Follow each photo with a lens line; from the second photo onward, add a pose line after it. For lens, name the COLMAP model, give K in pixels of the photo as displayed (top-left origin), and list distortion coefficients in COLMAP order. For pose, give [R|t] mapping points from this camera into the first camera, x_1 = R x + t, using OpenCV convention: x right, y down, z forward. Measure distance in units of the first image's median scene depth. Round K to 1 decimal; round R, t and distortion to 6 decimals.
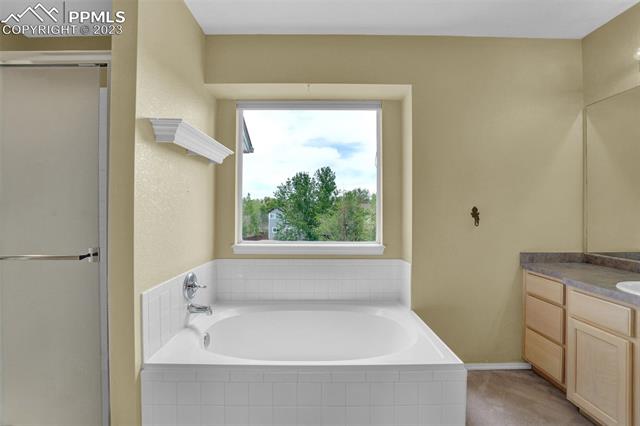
lens RADIAL K [[300.3, 0, 318.7], [0, 300.3, 212.7], [0, 0, 1]] dist [-0.040954, 0.011954]
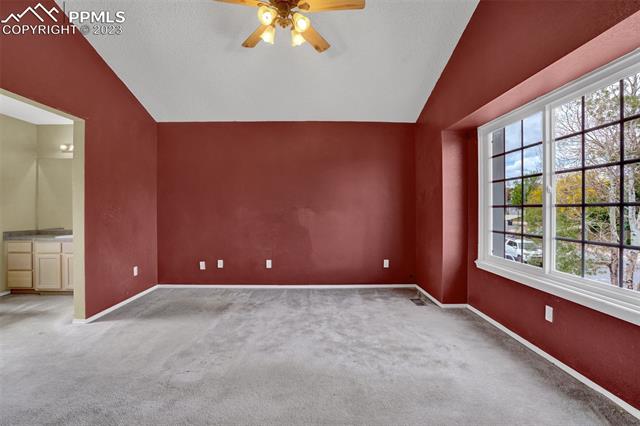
lens RADIAL K [[300.3, 0, 320.8], [0, 300.3, 214.0], [0, 0, 1]] dist [-0.040954, 0.011954]
pose [[-0.005257, -0.003759, 0.999979, -1.138093], [0.003130, 0.999988, 0.003775, 0.024029], [-0.999981, 0.003150, -0.005245, -0.968896]]
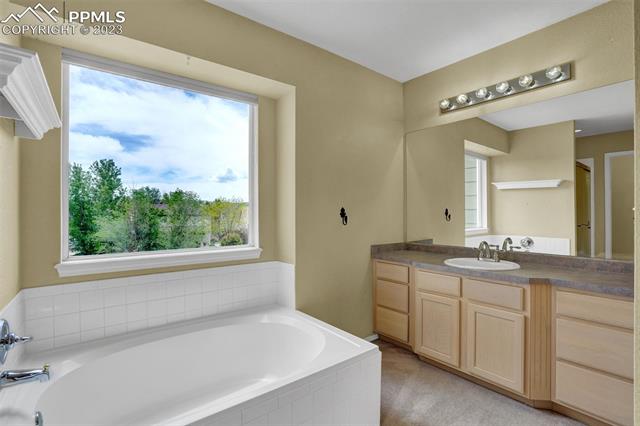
lens RADIAL K [[300.3, 0, 316.8], [0, 300.3, 214.5], [0, 0, 1]] dist [-0.040954, 0.011954]
pose [[0.797117, -0.010259, 0.603738, -0.244011], [0.008985, 0.999946, 0.005128, -0.001035], [-0.603759, 0.001337, 0.797166, 0.148571]]
